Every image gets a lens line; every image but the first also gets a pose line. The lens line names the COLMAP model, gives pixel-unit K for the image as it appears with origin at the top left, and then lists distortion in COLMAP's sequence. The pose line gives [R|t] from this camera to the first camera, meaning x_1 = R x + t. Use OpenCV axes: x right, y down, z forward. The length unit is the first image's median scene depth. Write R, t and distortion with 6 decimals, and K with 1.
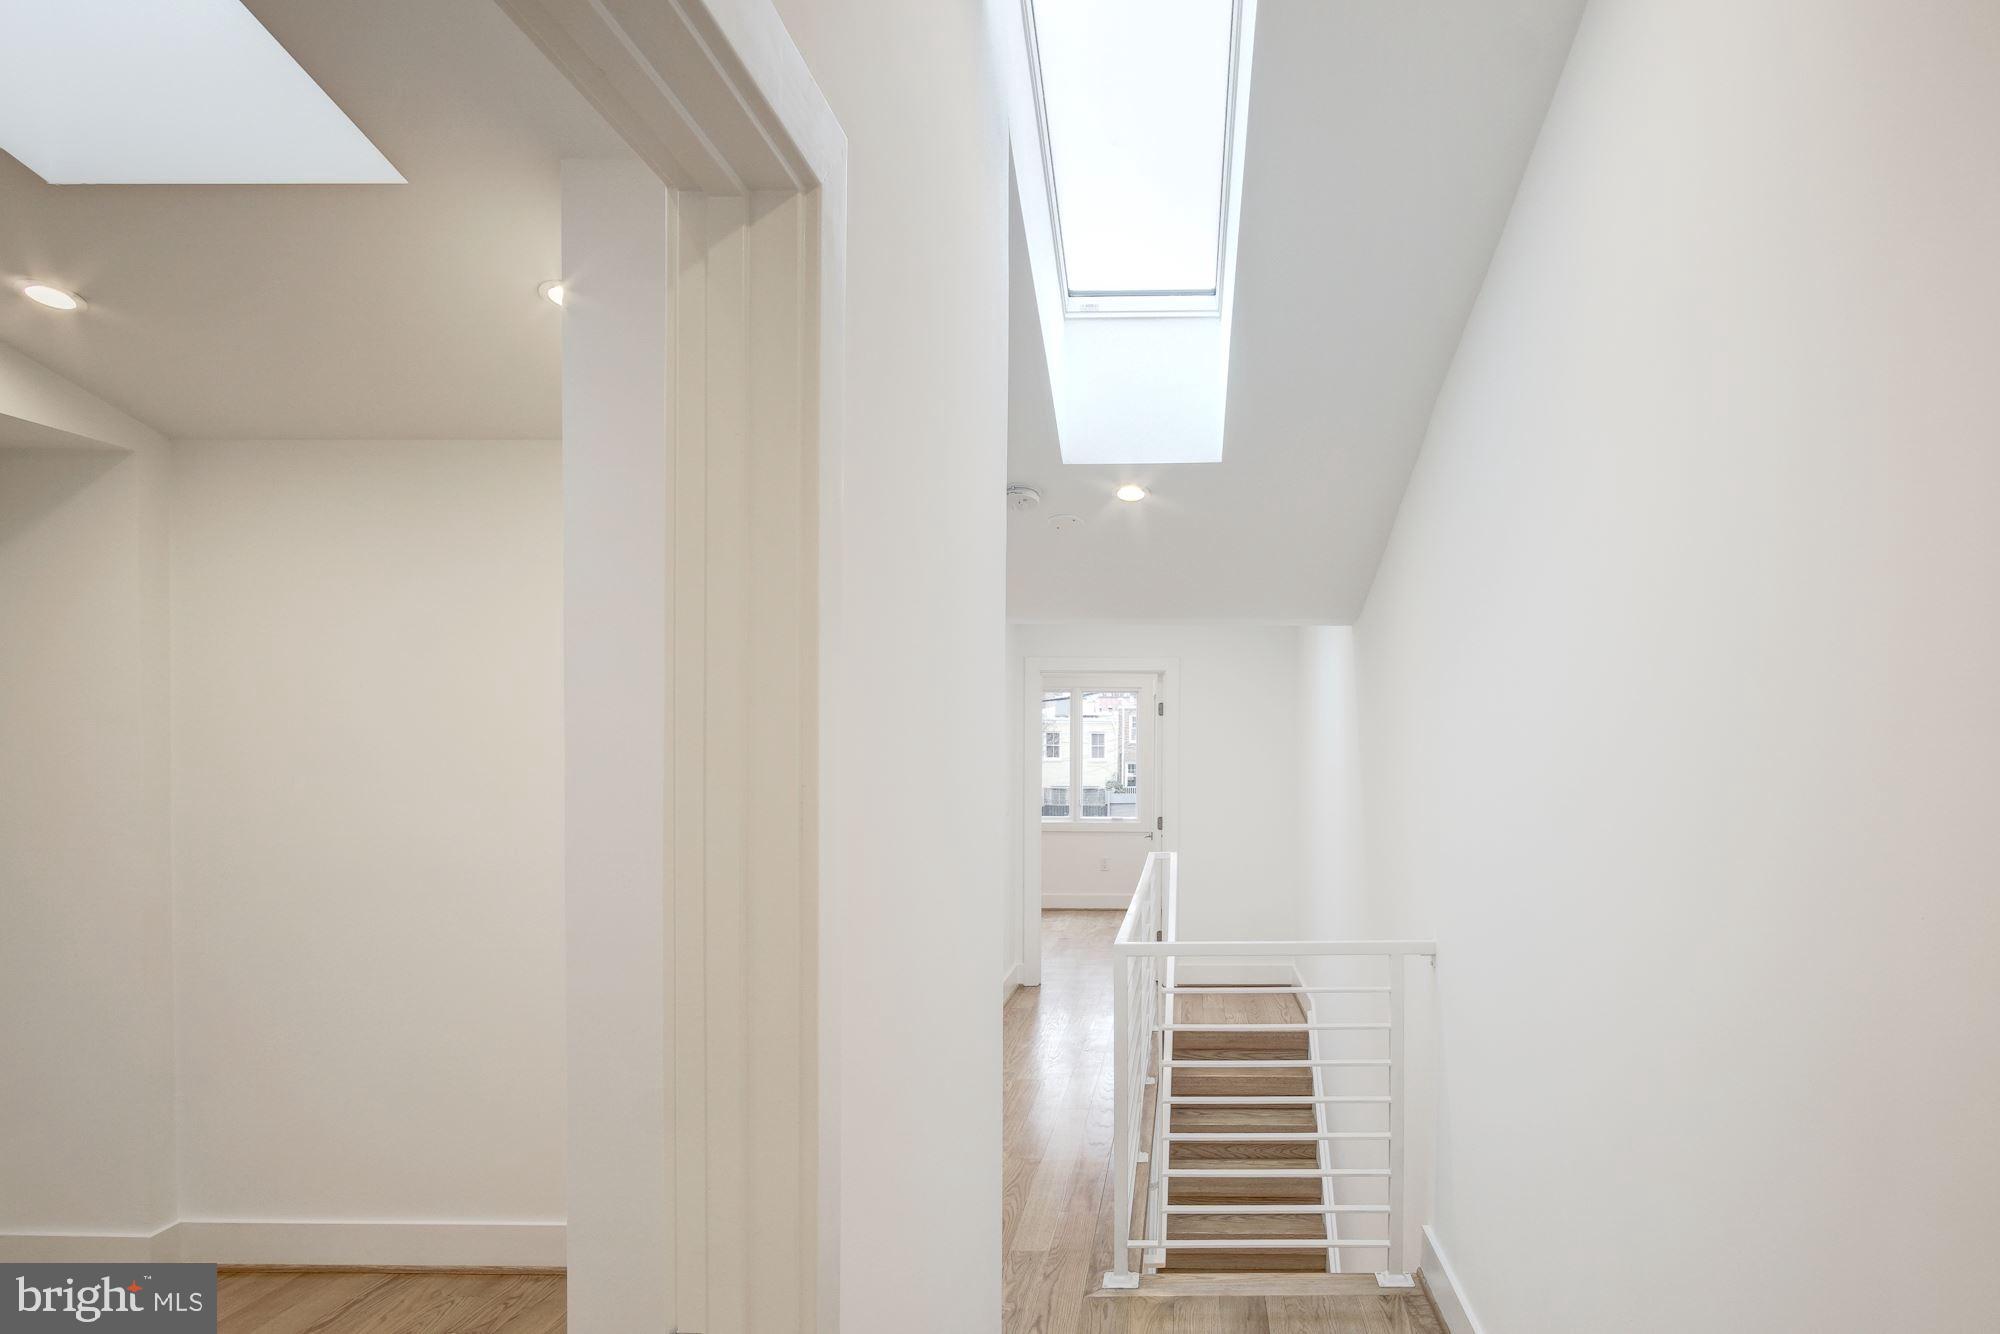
lens RADIAL K [[1117.0, 0, 1013.4], [0, 1117.0, 661.5], [0, 0, 1]] dist [-0.000261, 0.001262]
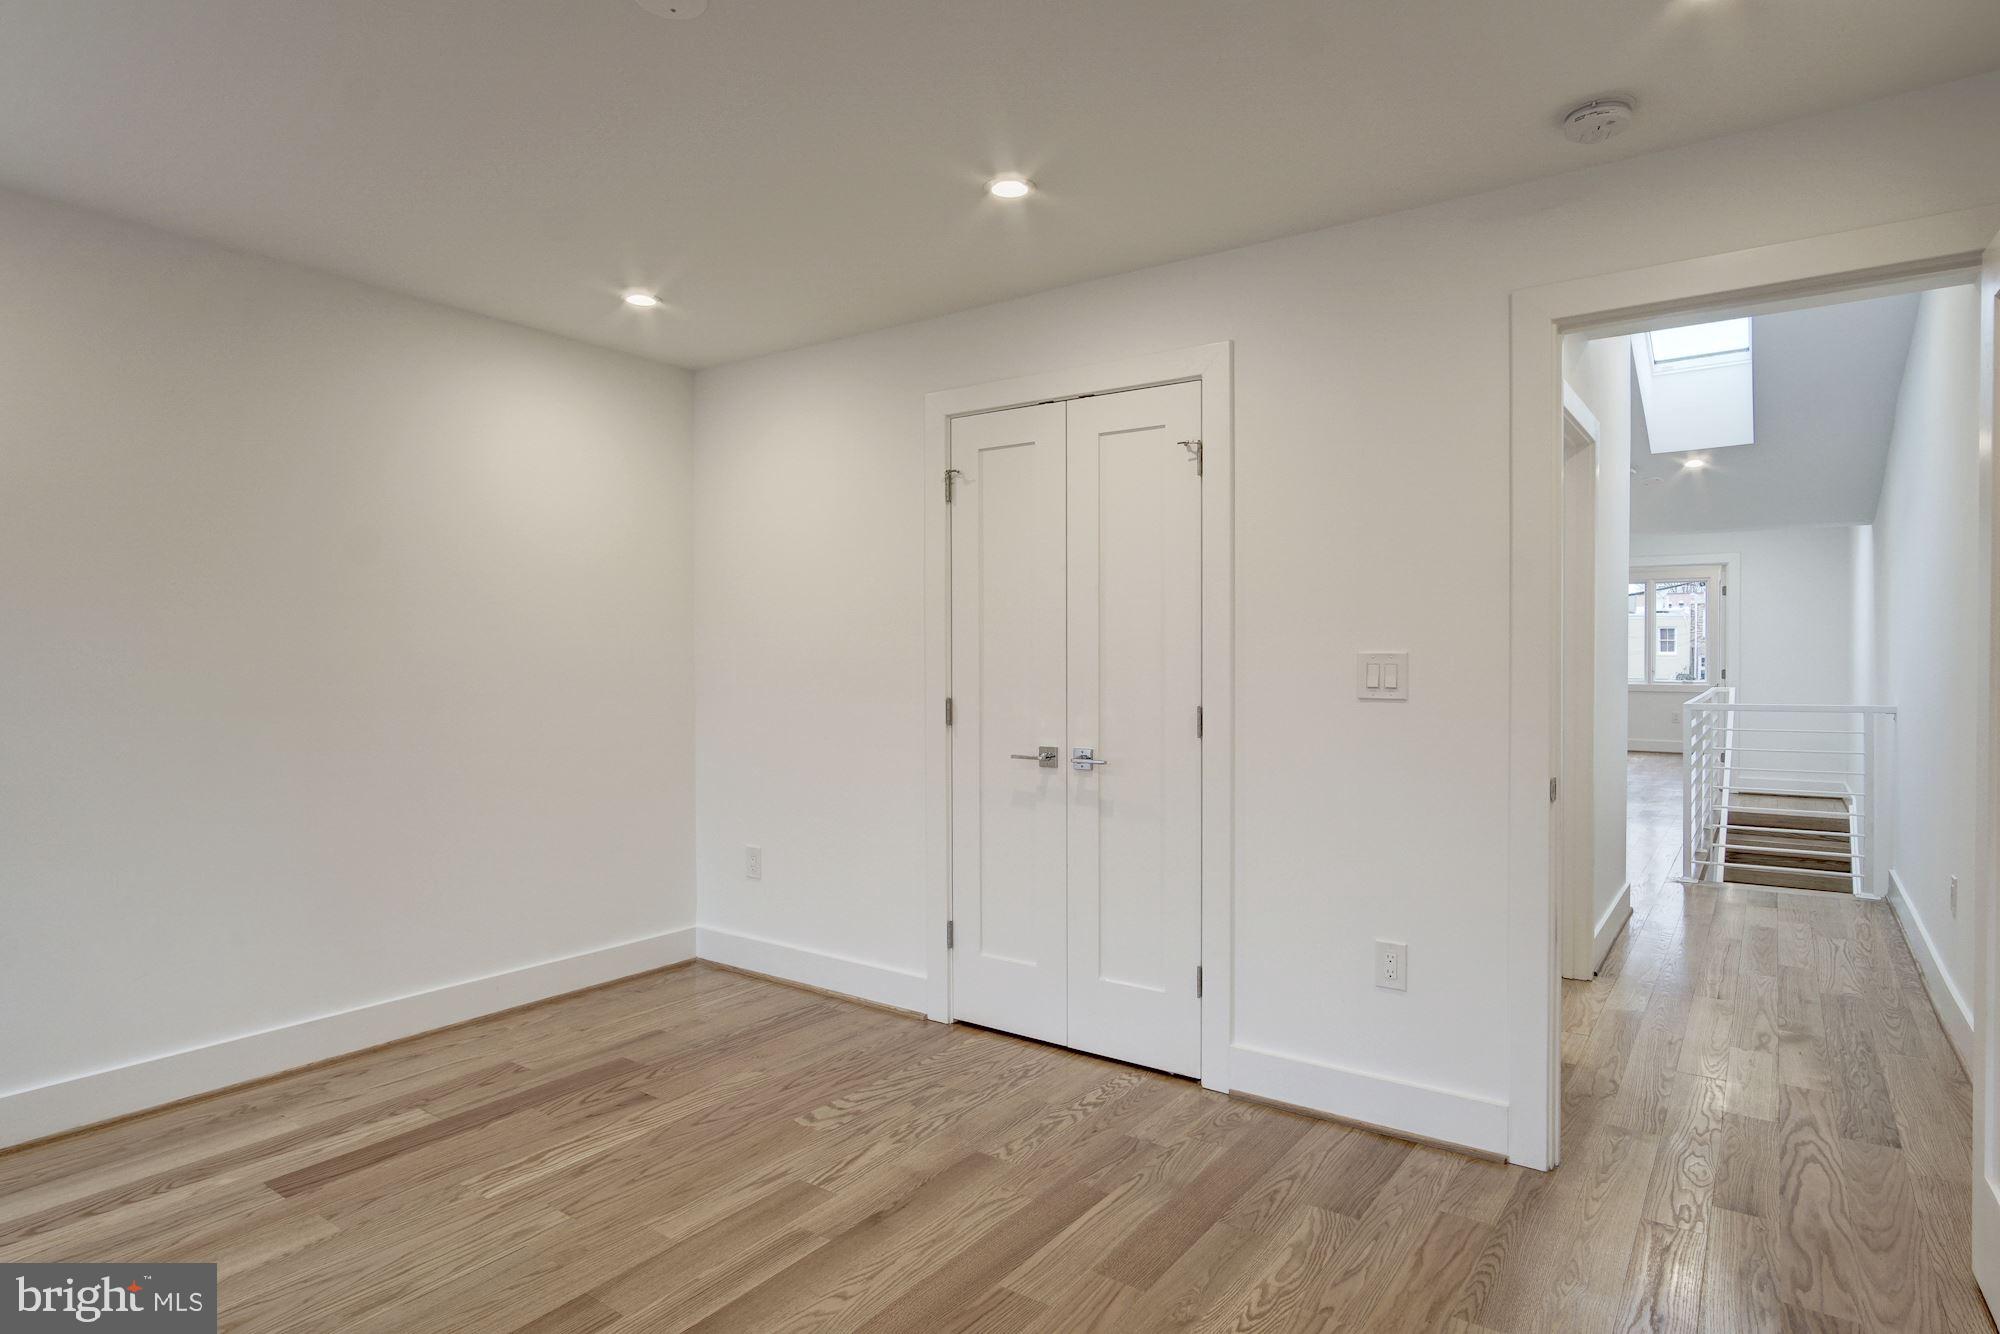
lens RADIAL K [[1077.9, 0, 1000.0], [0, 1077.9, 667.0], [0, 0, 1]] dist [-0.000783, 0.000178]
pose [[0.888102, -0.006357, -0.459603, -0.050668], [0.044253, 0.996442, 0.071729, 0.001062], [0.457512, -0.084042, 0.885223, -0.585239]]
